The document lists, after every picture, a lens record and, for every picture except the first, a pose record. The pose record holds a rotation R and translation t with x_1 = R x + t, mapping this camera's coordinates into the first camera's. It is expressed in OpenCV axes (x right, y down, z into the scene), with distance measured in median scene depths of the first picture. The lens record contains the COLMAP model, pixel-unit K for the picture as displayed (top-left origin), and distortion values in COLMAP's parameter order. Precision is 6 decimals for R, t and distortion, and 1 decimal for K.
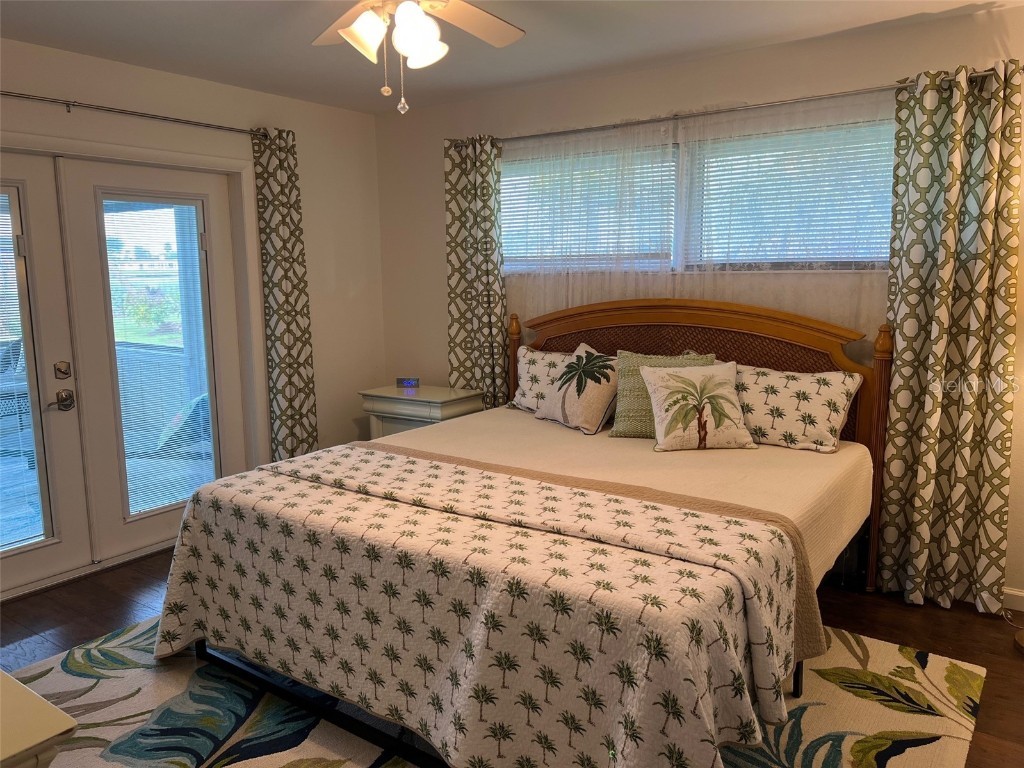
lens RADIAL K [[761.8, 0, 517.9], [0, 761.8, 384.8], [0, 0, 1]] dist [0.051572, -0.059277]
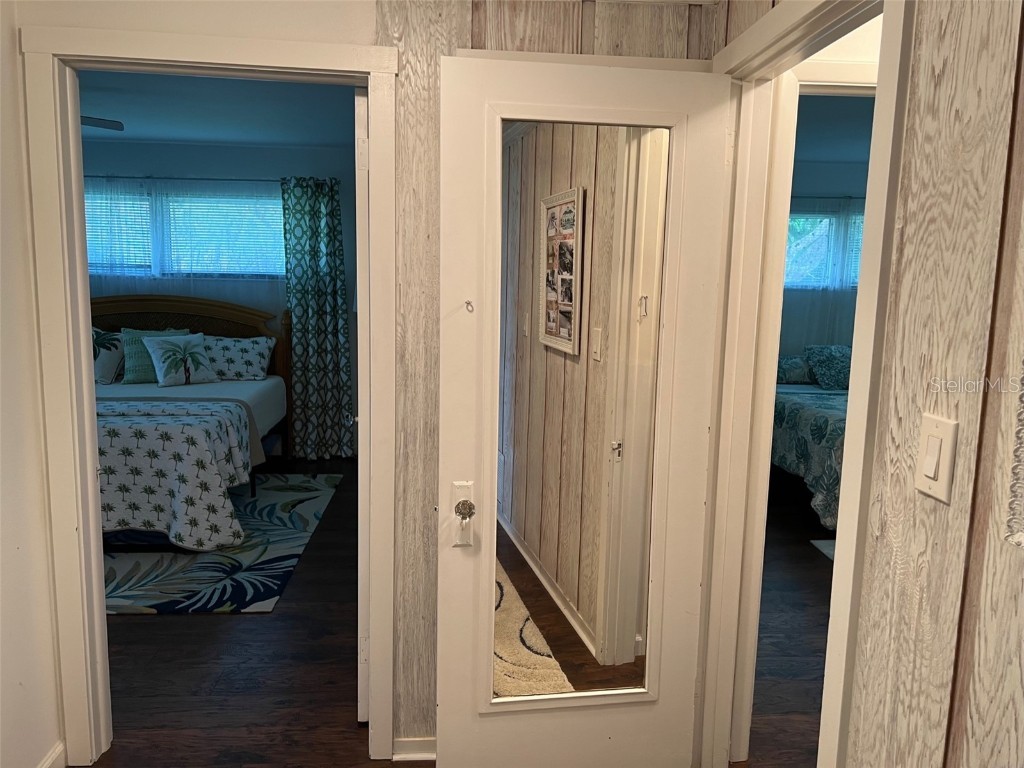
lens RADIAL K [[761.8, 0, 502.8], [0, 761.8, 383.5], [0, 0, 1]] dist [0.051572, -0.059277]
pose [[0.771255, -0.065335, 0.633164, -0.287299], [0.071172, 0.997332, 0.016218, 0.103718], [-0.632535, 0.032556, 0.773847, -0.726754]]
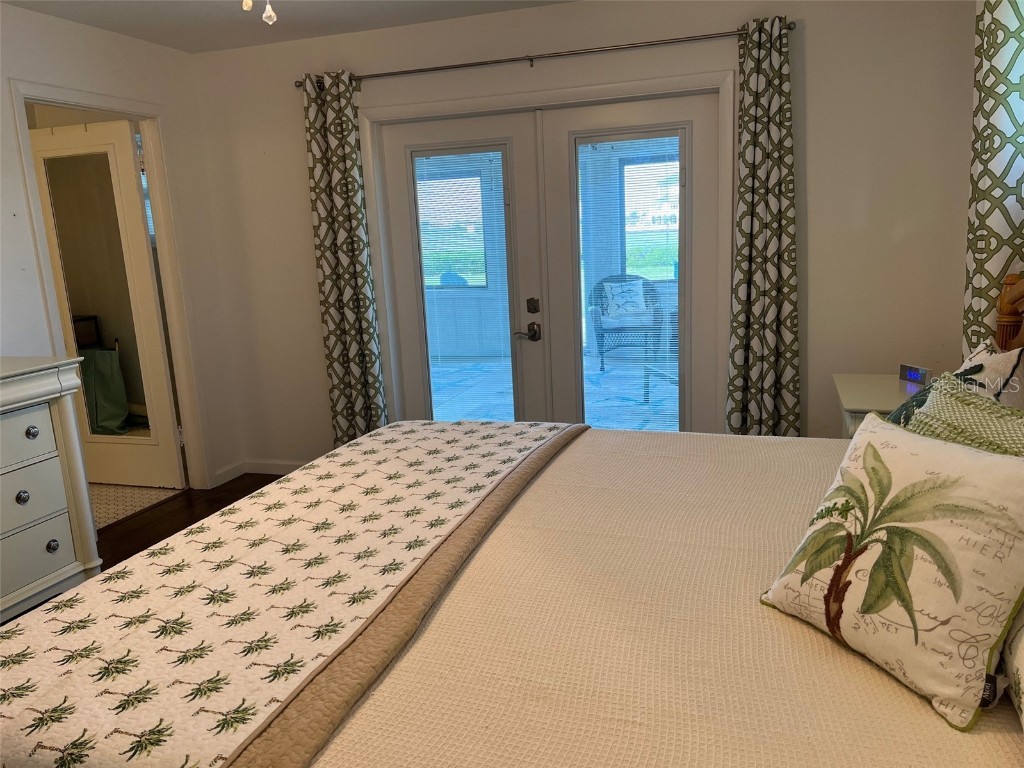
lens RADIAL K [[761.8, 0, 514.2], [0, 761.8, 387.7], [0, 0, 1]] dist [0.051572, -0.059277]
pose [[0.294933, 0.192374, -0.935952, 0.537937], [-0.103069, 0.980213, 0.168993, -0.097447], [0.949943, 0.046626, 0.308925, 0.705552]]
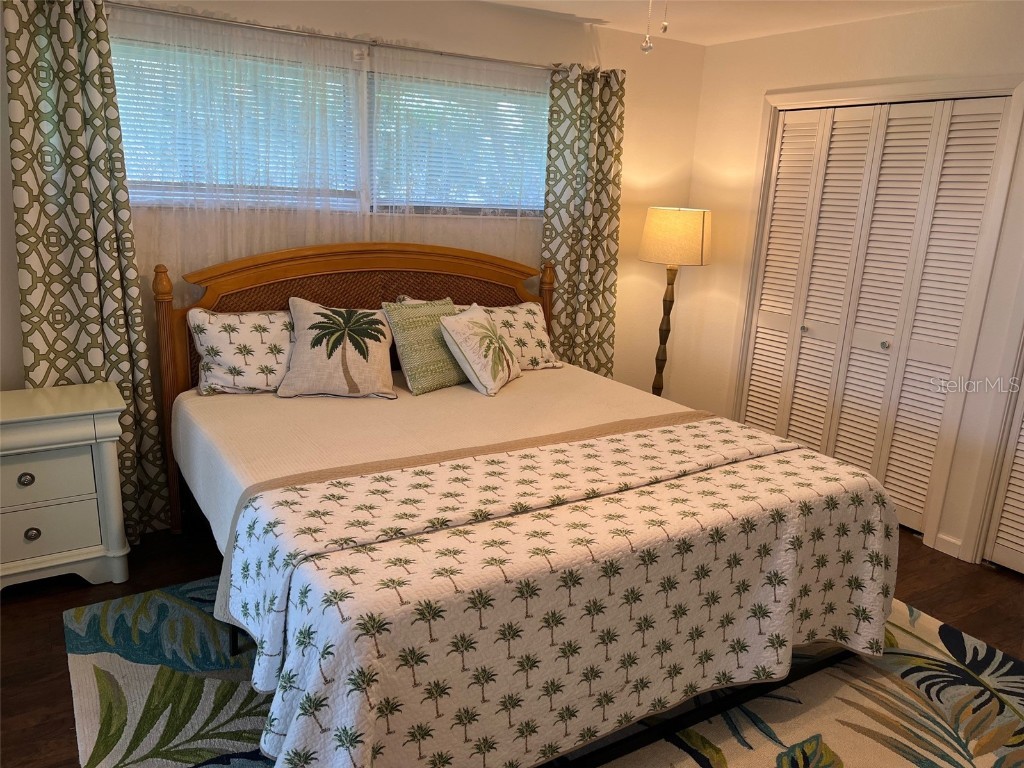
lens RADIAL K [[761.8, 0, 516.2], [0, 761.8, 385.7], [0, 0, 1]] dist [0.051572, -0.059277]
pose [[0.386064, -0.201103, 0.900285, -0.730318], [0.091091, 0.979489, 0.179733, -0.109473], [-0.917964, 0.012620, 0.396464, 0.552127]]
